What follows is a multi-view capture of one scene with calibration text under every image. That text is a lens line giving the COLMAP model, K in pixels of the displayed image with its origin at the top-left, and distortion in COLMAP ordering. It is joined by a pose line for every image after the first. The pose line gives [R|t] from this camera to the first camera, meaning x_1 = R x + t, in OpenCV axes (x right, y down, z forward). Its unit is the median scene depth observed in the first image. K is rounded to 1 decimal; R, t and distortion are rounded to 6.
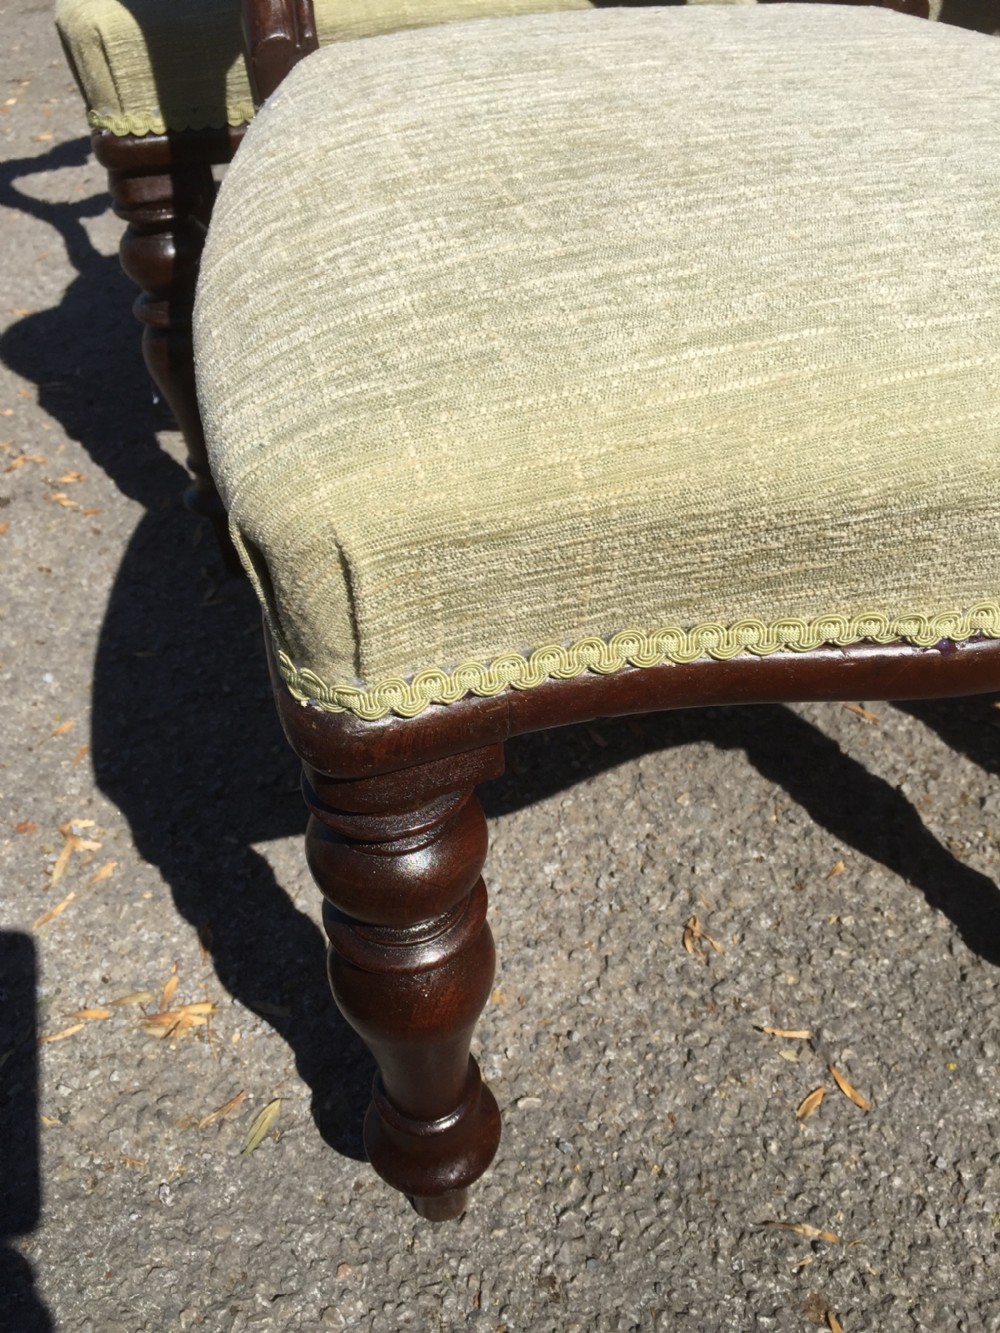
lens RADIAL K [[1250.1, 0, 500.5], [0, 1250.1, 623.1], [0, 0, 1]] dist [0.053264, -0.093910]
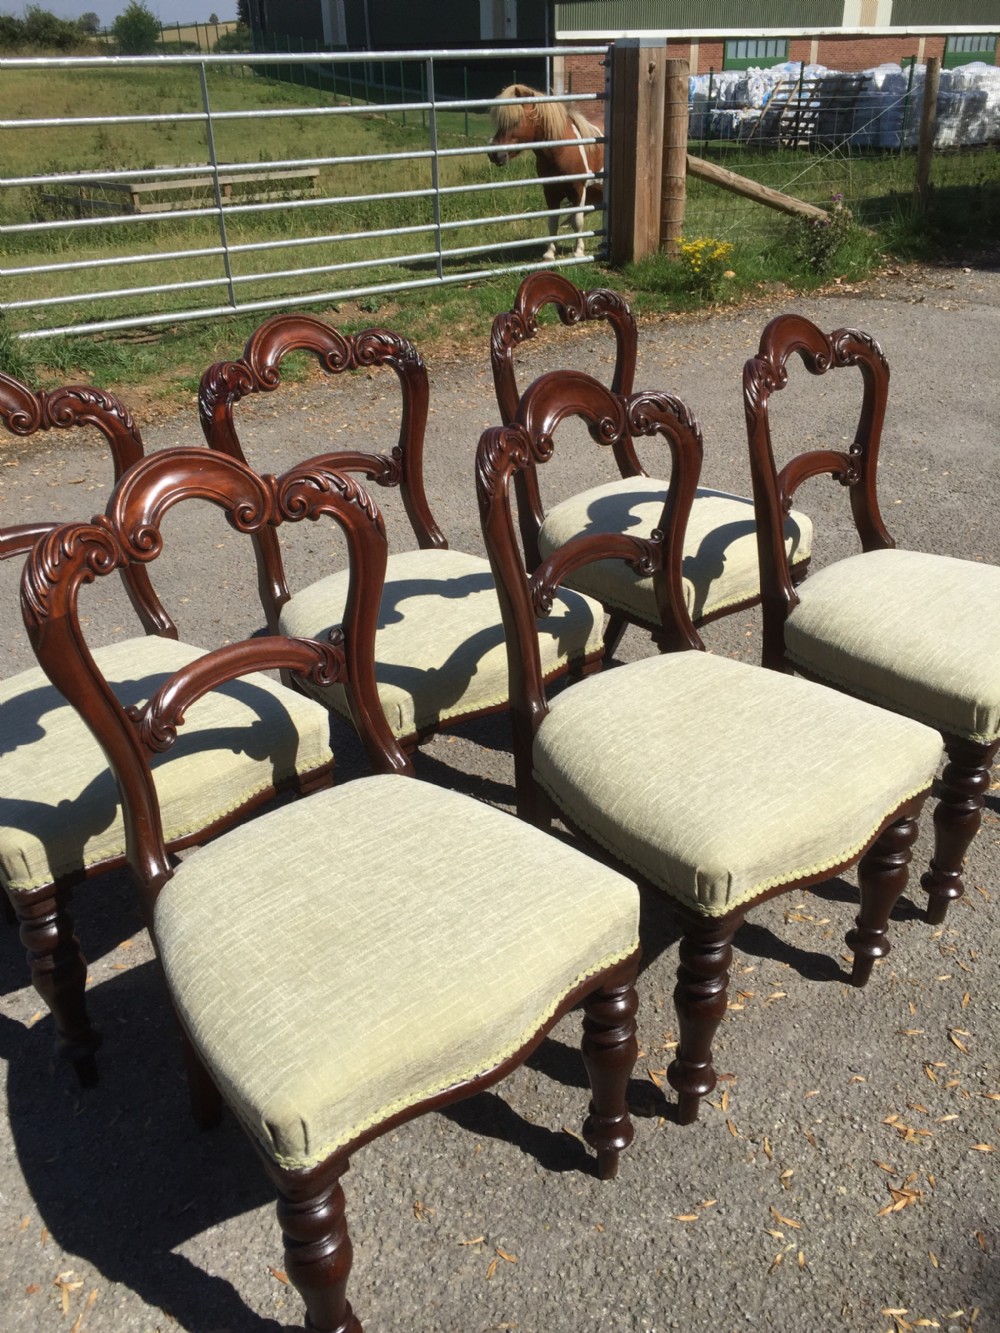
lens RADIAL K [[1120.3, 0, 500.0], [0, 1120.3, 666.5], [0, 0, 1]] dist [0.094726, -0.124387]
pose [[0.917944, -0.198555, 0.343447, -0.186699], [0.271967, 0.945240, -0.180429, -0.217099], [-0.288814, 0.259030, 0.921678, -0.974206]]
